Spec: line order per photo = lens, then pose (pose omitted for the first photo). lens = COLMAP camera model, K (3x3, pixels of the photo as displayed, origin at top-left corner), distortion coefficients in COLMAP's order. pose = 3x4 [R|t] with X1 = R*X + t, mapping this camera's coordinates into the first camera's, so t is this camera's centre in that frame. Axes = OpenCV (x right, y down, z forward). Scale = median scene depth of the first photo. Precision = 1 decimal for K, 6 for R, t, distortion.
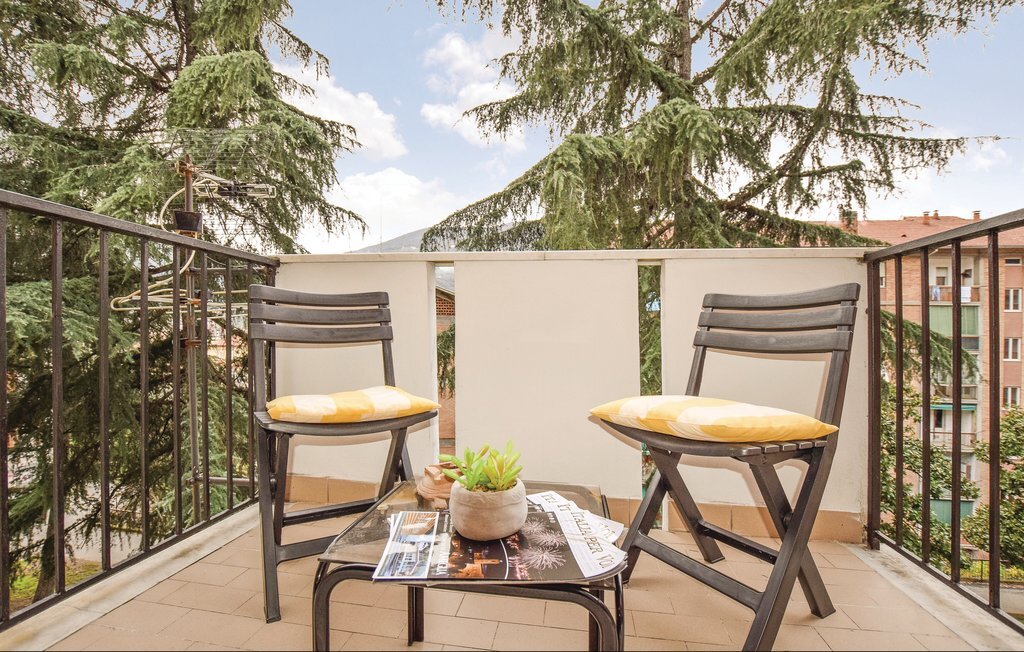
lens RADIAL K [[459.9, 0, 515.6], [0, 459.9, 332.7], [0, 0, 1]] dist [-0.023998, 0.000434]
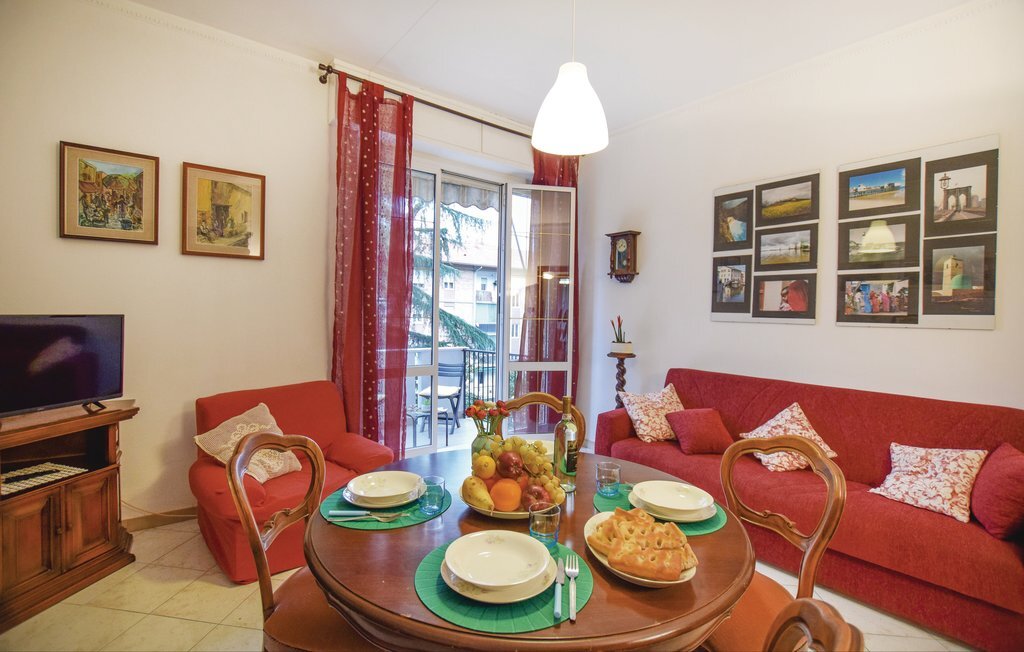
lens RADIAL K [[459.9, 0, 510.0], [0, 459.9, 321.1], [0, 0, 1]] dist [-0.023998, 0.000434]
pose [[0.685359, -0.005029, 0.728188, -2.306099], [-0.016186, 0.999624, 0.022137, -0.596476], [-0.728025, -0.026958, 0.685020, -2.497855]]
